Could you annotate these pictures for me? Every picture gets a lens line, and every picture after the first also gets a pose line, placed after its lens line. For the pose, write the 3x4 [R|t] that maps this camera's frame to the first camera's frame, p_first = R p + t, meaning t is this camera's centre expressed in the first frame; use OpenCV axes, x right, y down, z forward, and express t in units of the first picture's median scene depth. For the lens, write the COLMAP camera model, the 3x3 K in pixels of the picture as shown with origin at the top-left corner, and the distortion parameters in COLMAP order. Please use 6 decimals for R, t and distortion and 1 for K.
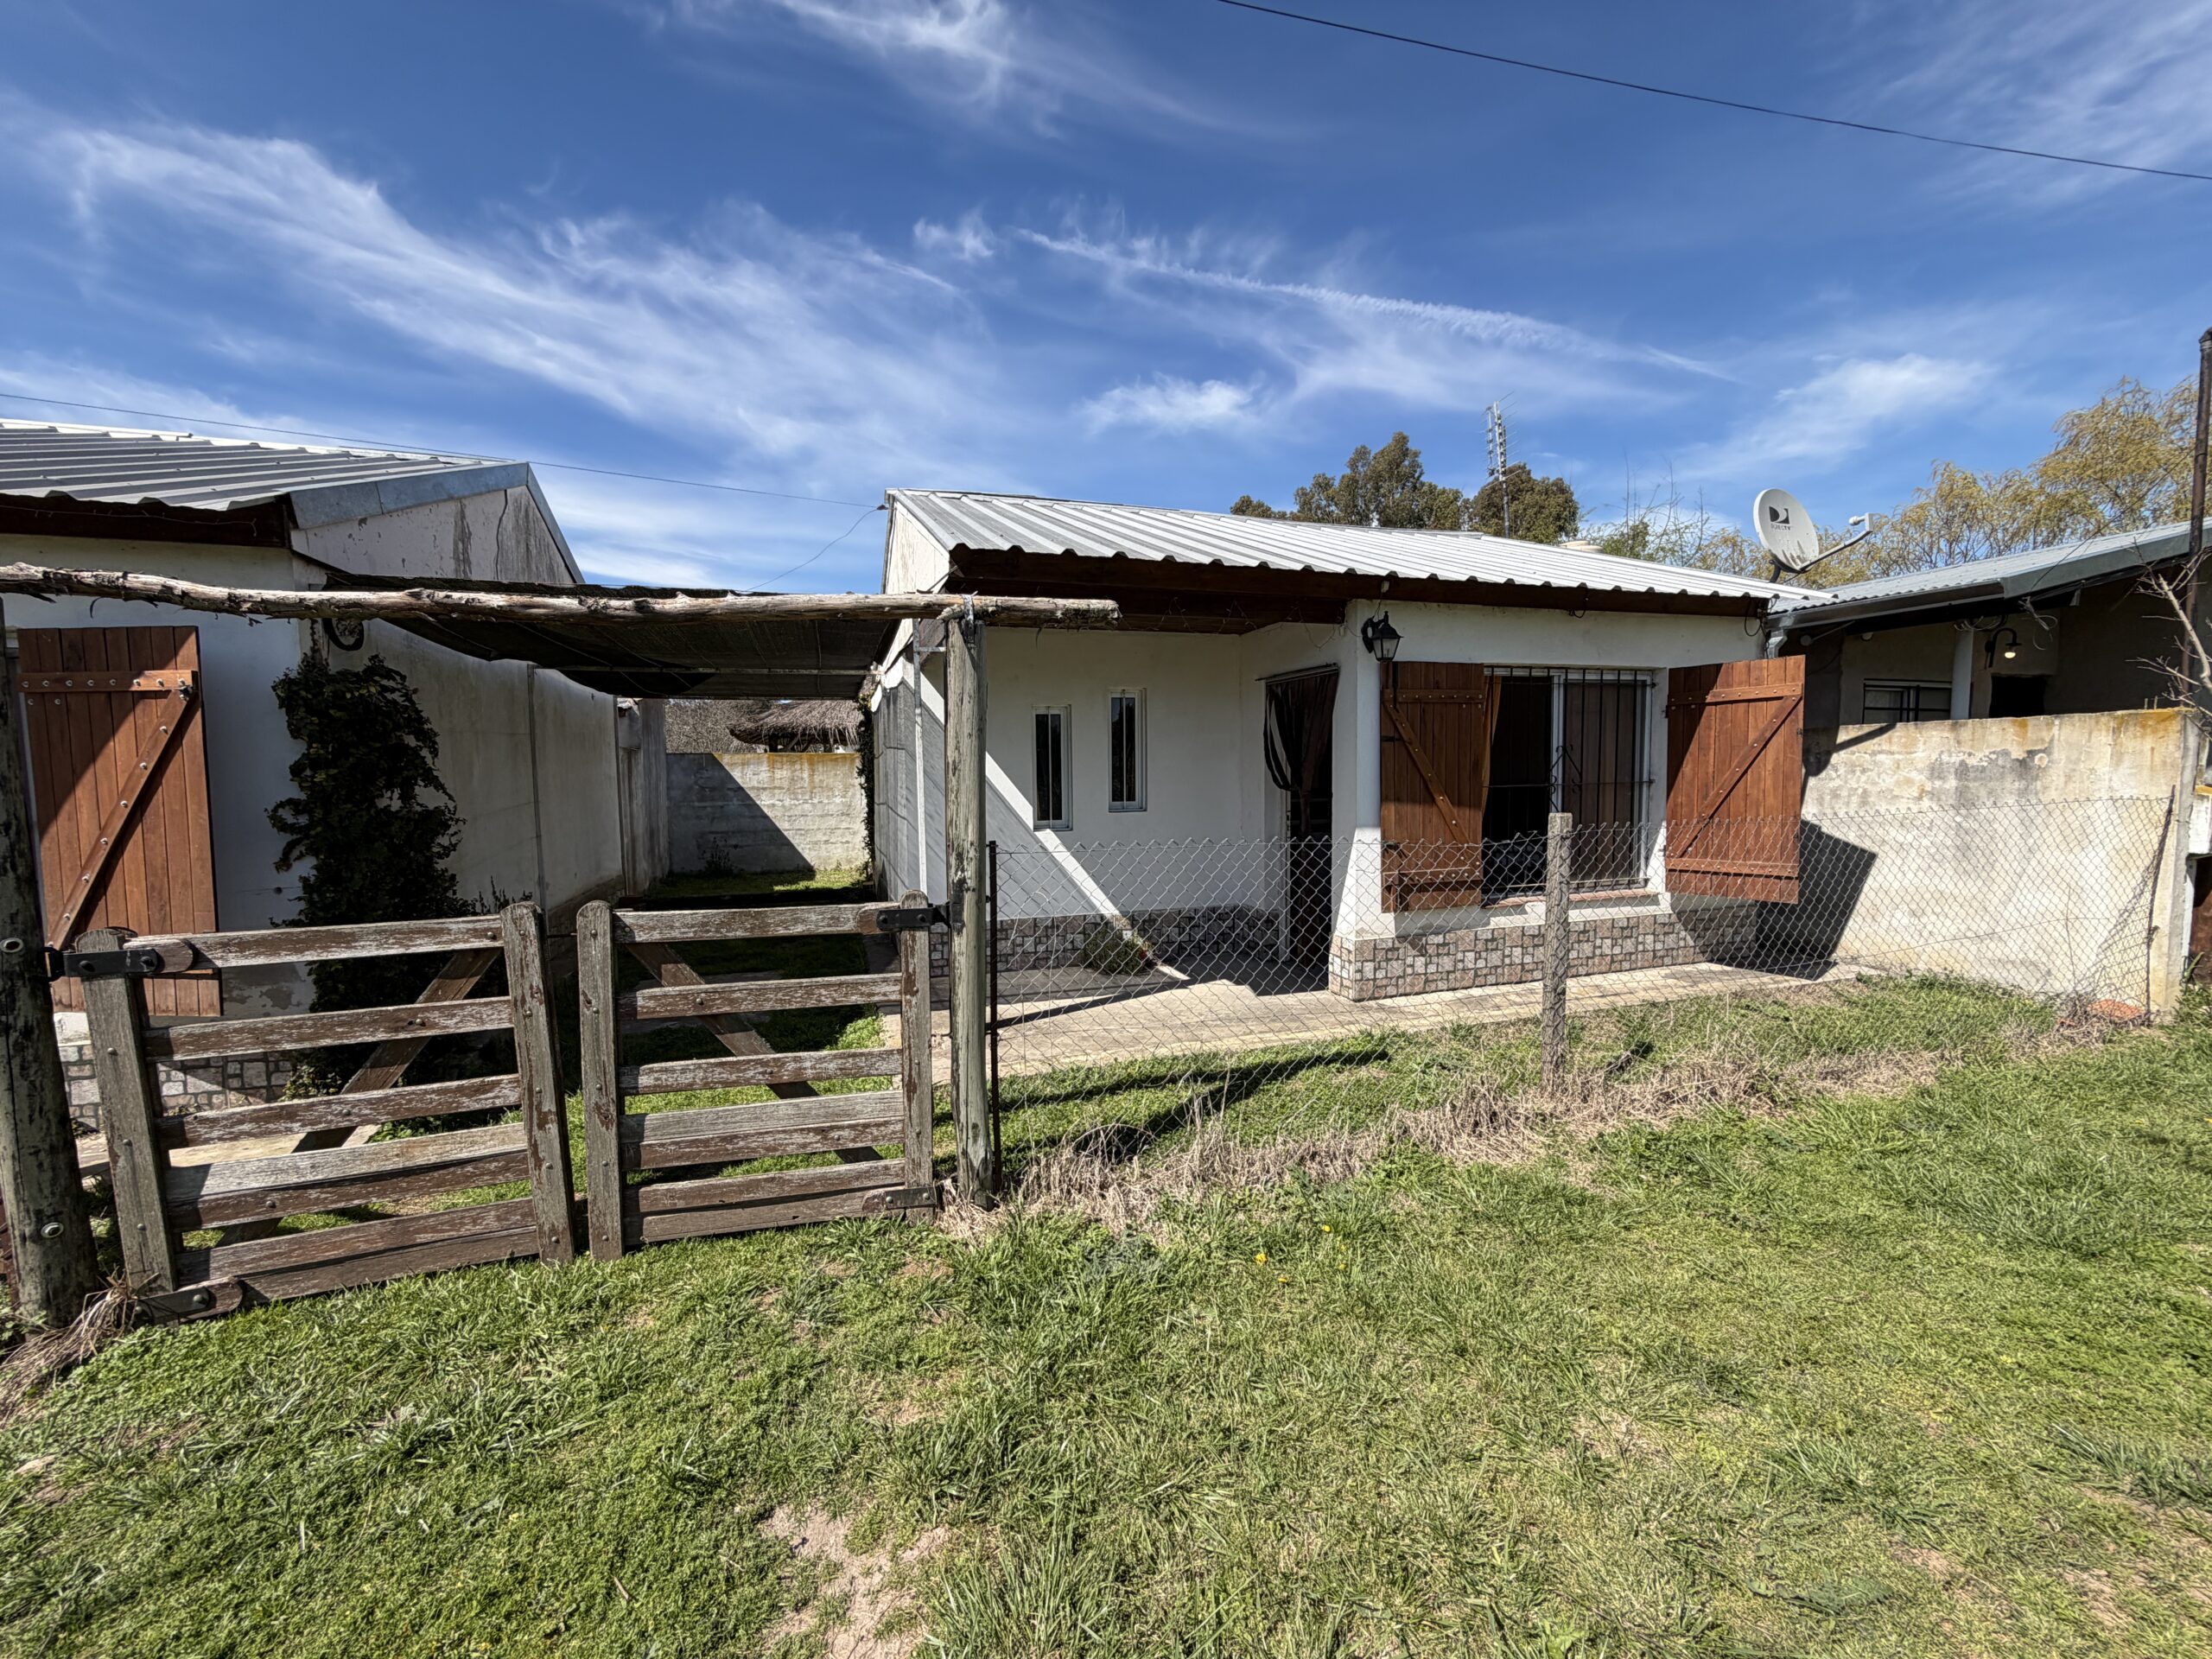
lens RADIAL K [[876.4, 0, 1096.1], [0, 876.4, 818.9], [0, 0, 1]] dist [-0.003552, 0.000818]
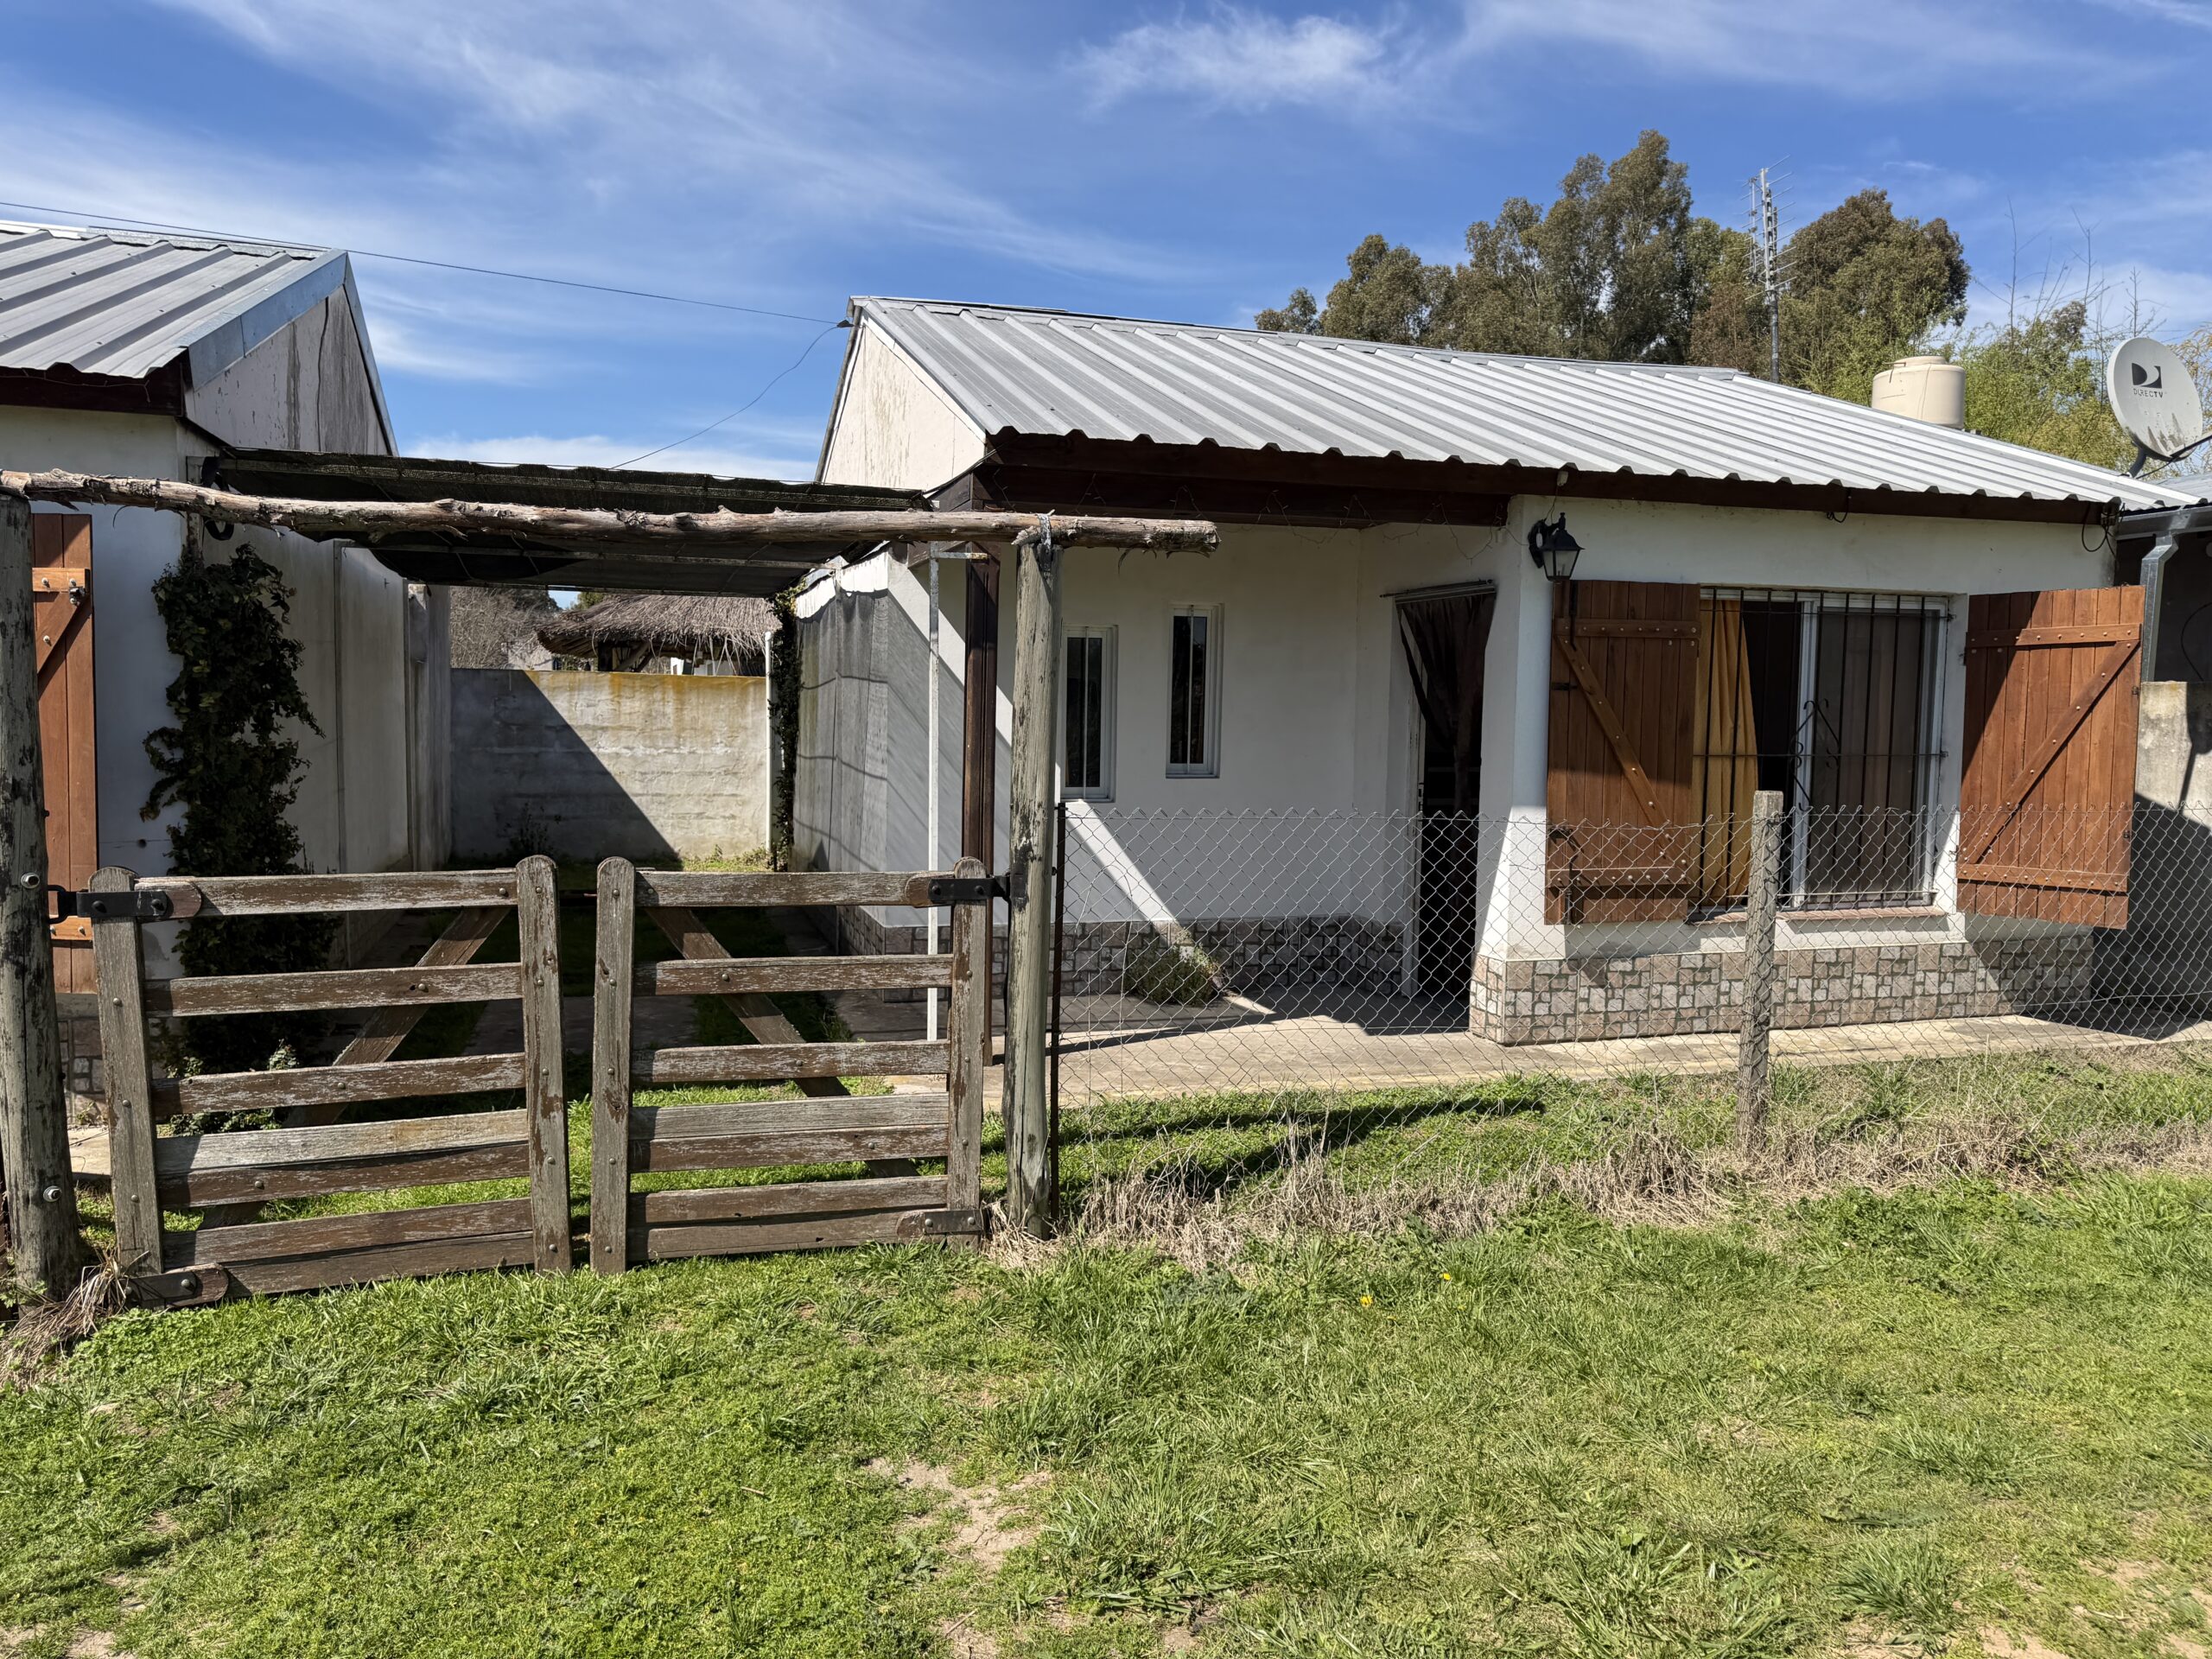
lens RADIAL K [[1542.6, 0, 1099.6], [0, 1542.6, 799.4], [0, 0, 1]] dist [0.053804, -0.026549]
pose [[0.999616, 0.027635, 0.002227, -0.067078], [-0.027639, 0.999616, 0.001930, 0.014266], [-0.002173, -0.001991, 0.999996, -0.388484]]
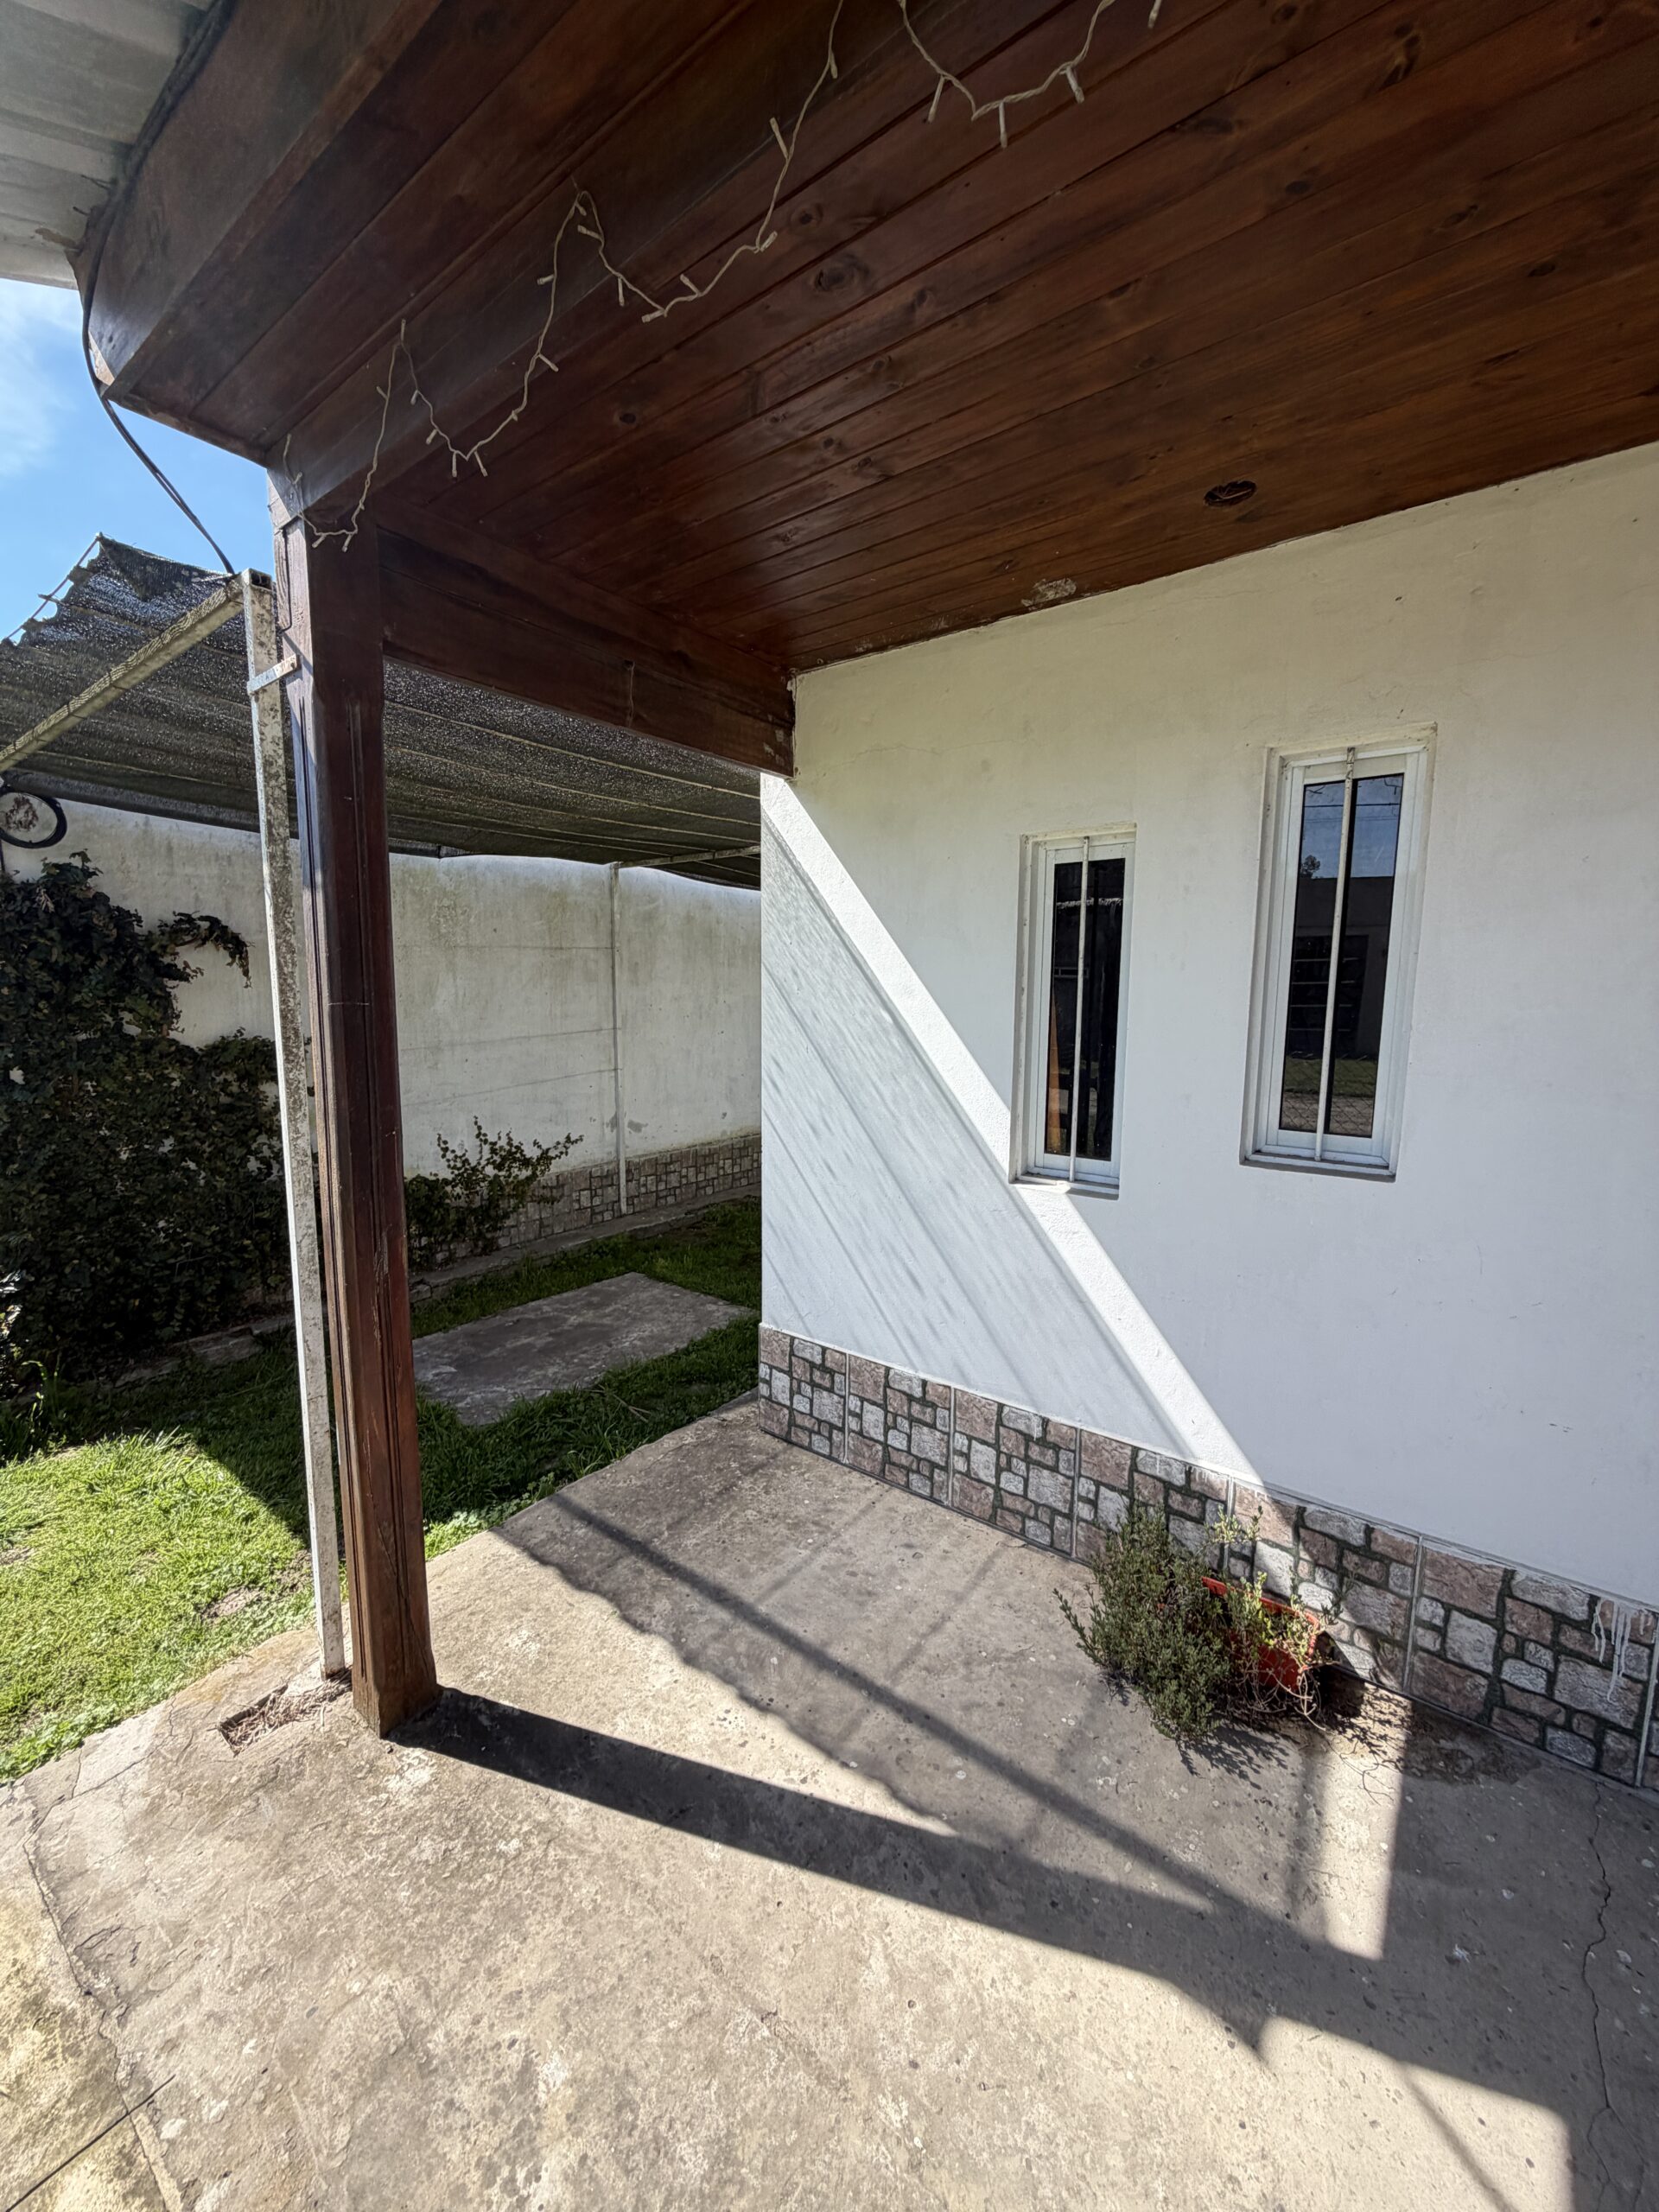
lens RADIAL K [[876.4, 0, 827.9], [0, 876.4, 1096.5], [0, 0, 1]] dist [-0.003552, 0.000818]
pose [[0.579093, 0.117340, -0.806773, 0.285192], [-0.062643, 0.993067, 0.099471, -0.085381], [0.812851, -0.007064, 0.582429, 1.128703]]
